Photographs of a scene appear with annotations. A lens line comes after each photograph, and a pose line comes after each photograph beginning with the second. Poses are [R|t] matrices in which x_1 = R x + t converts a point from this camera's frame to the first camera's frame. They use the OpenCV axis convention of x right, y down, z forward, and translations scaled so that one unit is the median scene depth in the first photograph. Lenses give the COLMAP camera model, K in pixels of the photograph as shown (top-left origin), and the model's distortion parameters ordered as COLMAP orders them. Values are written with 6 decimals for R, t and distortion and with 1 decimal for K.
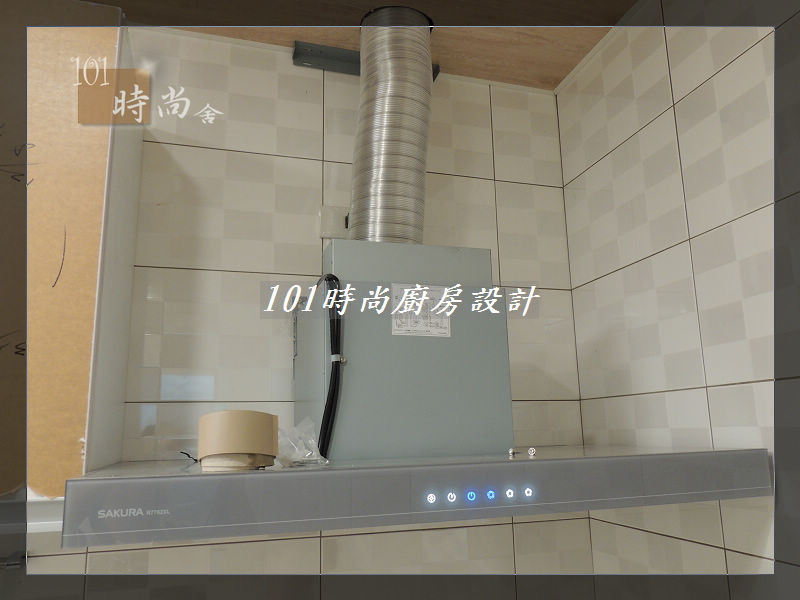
lens RADIAL K [[638.1, 0, 400.0], [0, 638.1, 300.0], [0, 0, 1]] dist [-0.012496, -0.003016]
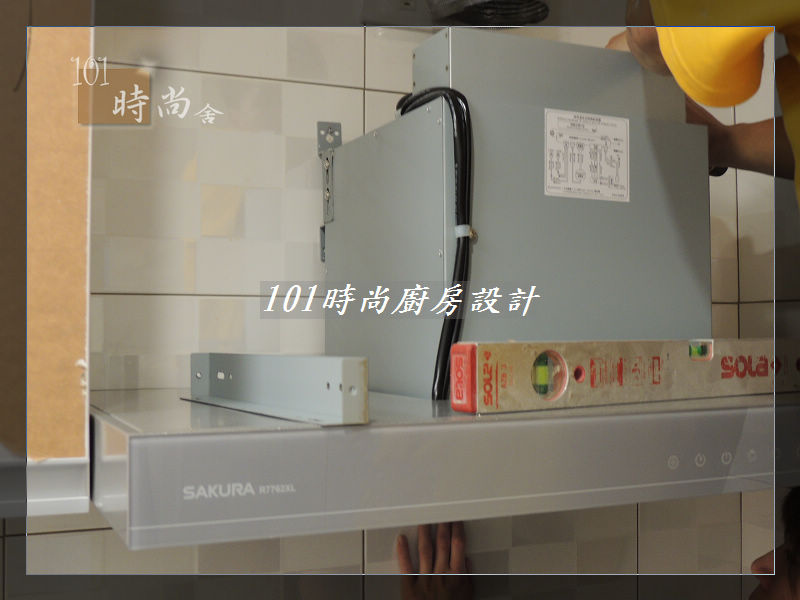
lens RADIAL K [[997.8, 0, 400.0], [0, 997.8, 300.0], [0, 0, 1]] dist [-0.047422, -0.004243]
pose [[0.993077, 0.021808, 0.115419, -0.207257], [-0.040829, 0.985431, 0.165102, 0.001790], [-0.110137, -0.168672, 0.979500, 0.060674]]
